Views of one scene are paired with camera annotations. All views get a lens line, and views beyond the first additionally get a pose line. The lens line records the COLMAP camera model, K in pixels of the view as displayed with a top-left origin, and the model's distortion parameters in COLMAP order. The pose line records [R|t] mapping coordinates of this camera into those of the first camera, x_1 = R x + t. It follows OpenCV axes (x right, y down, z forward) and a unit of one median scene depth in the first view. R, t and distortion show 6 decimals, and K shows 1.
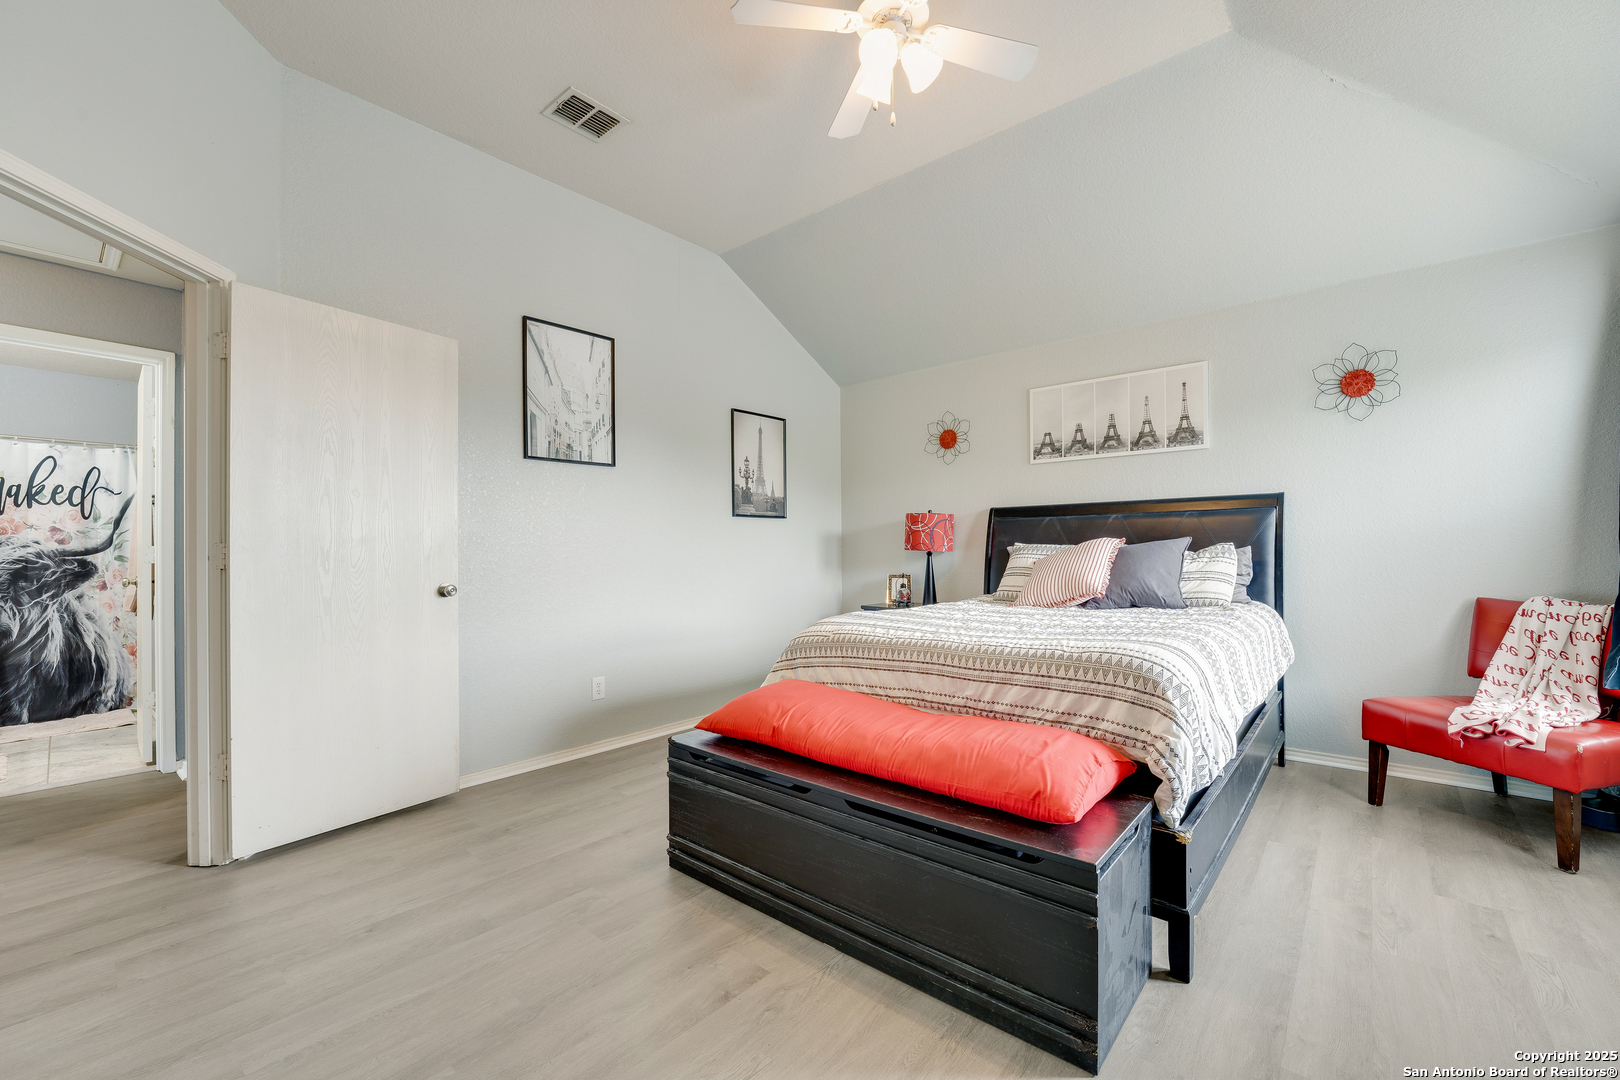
lens RADIAL K [[672.0, 0, 820.2], [0, 672.0, 547.2], [0, 0, 1]] dist [-0.021957, 0.004588]
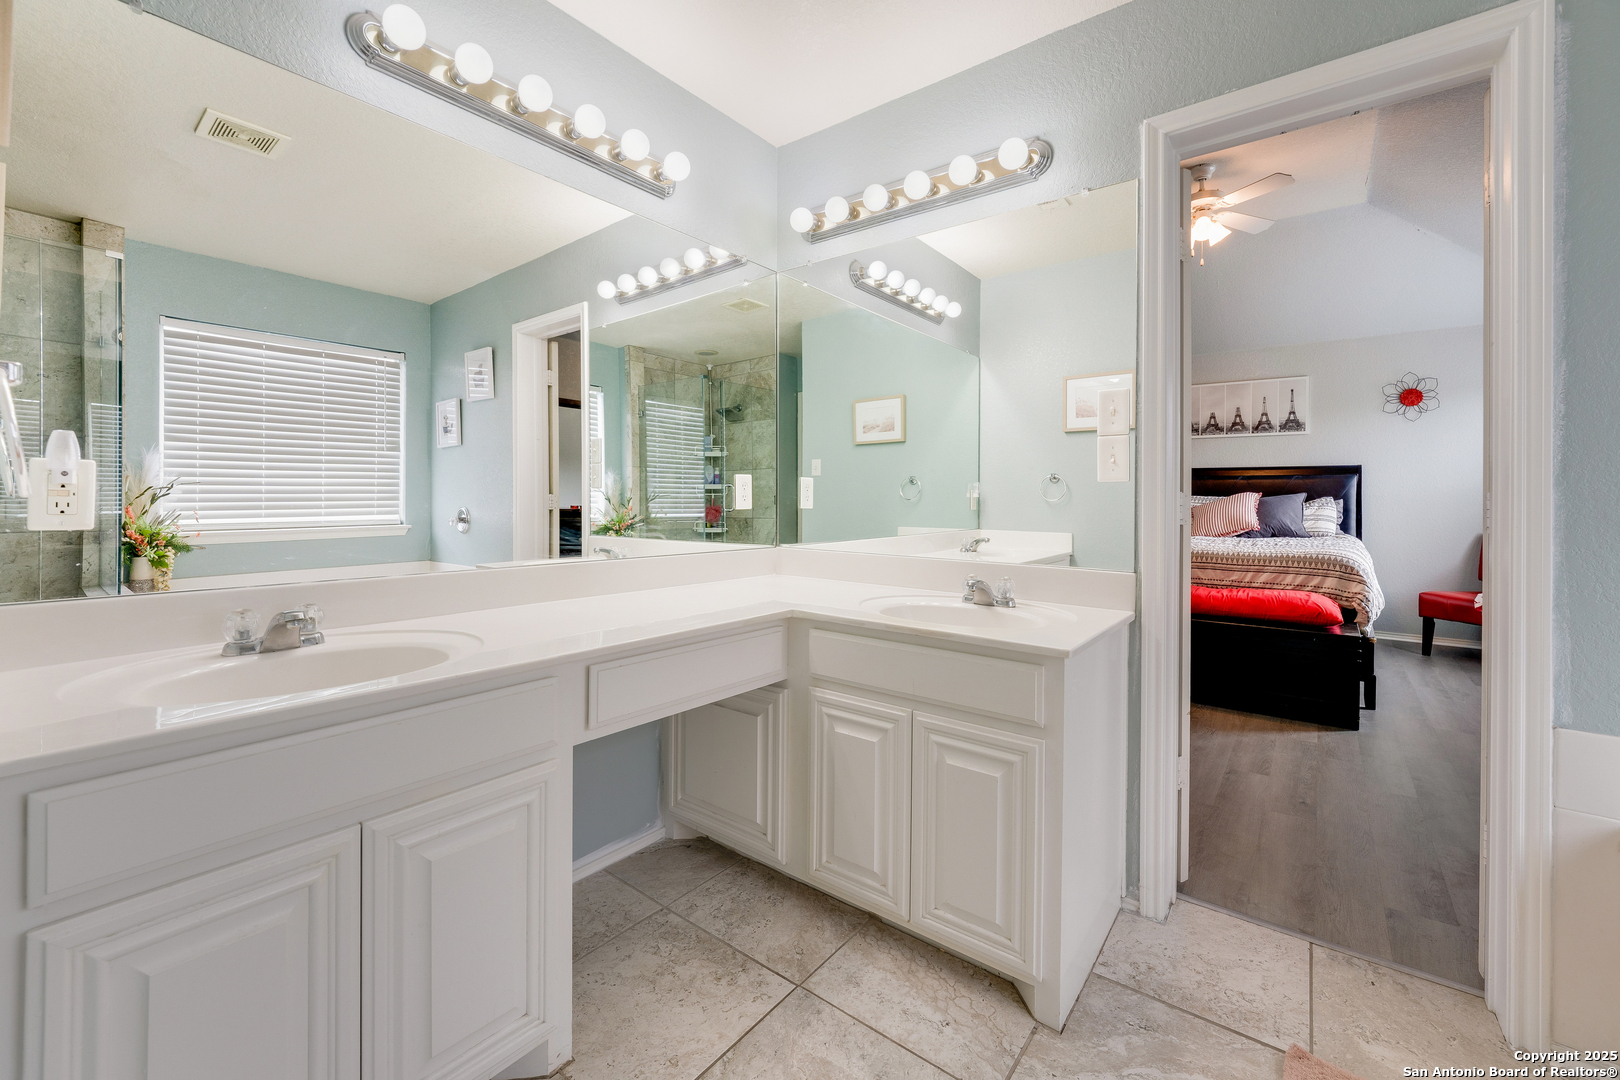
lens RADIAL K [[678.2, 0, 810.1], [0, 678.2, 496.8], [0, 0, 1]] dist [-0.020803, 0.001120]
pose [[0.998854, 0.013879, 0.045803, -0.668307], [-0.014166, 0.999882, 0.005958, 0.001142], [-0.045714, -0.006600, 0.998933, -0.508795]]
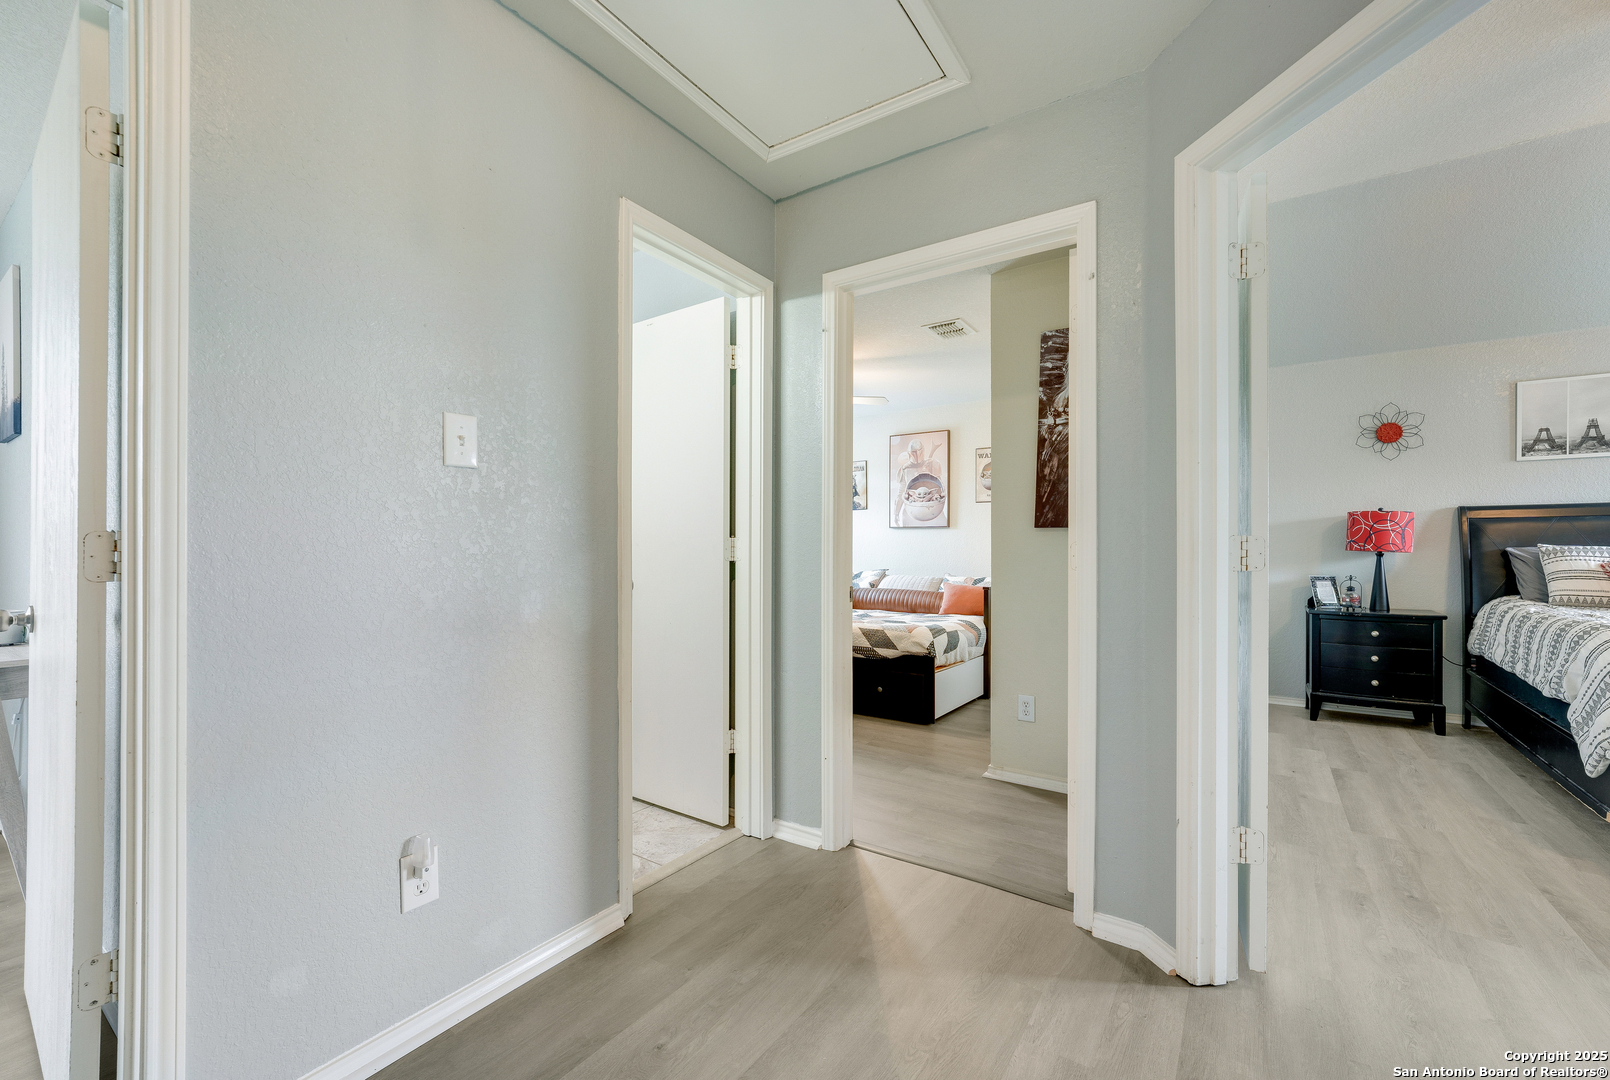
lens RADIAL K [[667.9, 0, 777.1], [0, 667.9, 549.5], [0, 0, 1]] dist [-0.021957, 0.004588]
pose [[0.994973, 0.009268, 0.099714, -1.039653], [-0.009751, 0.999943, 0.004355, 0.008910], [-0.099668, -0.005306, 0.995007, 0.237039]]
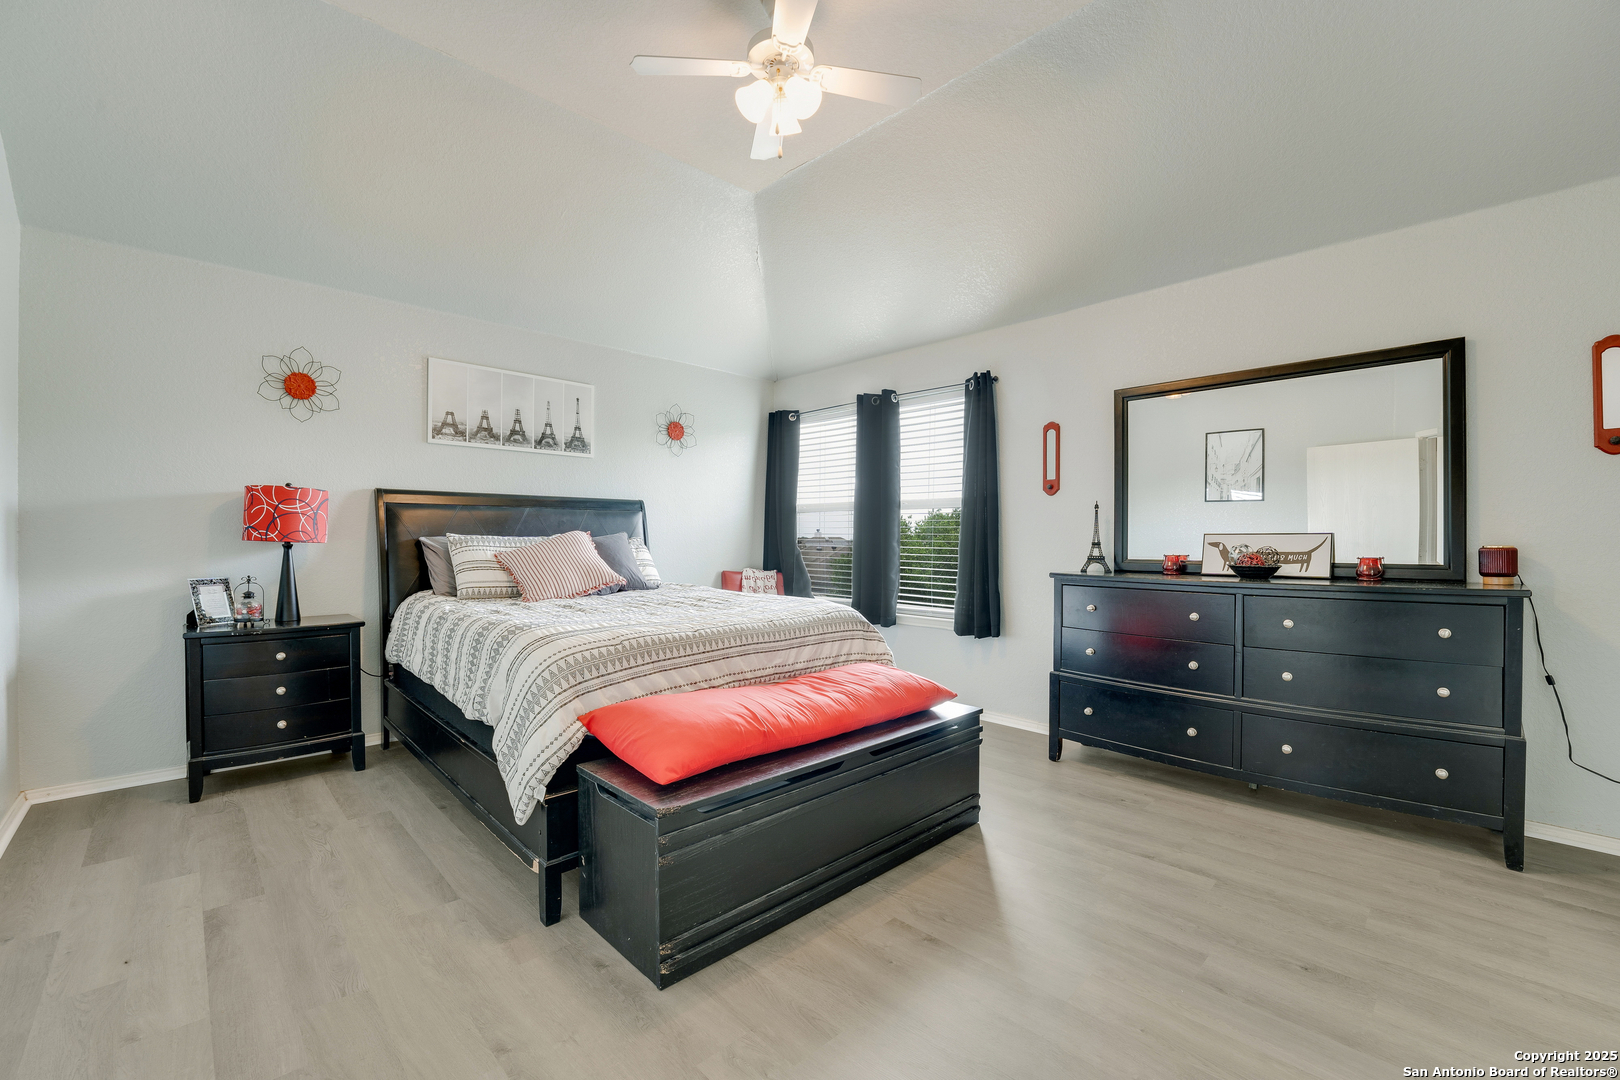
lens RADIAL K [[672.0, 0, 795.7], [0, 672.0, 544.0], [0, 0, 1]] dist [-0.021957, 0.004588]
pose [[0.097325, 0.000161, 0.995253, -0.640678], [-0.008087, 0.999967, 0.000629, 0.003811], [-0.995220, -0.008109, 0.097323, 0.560495]]
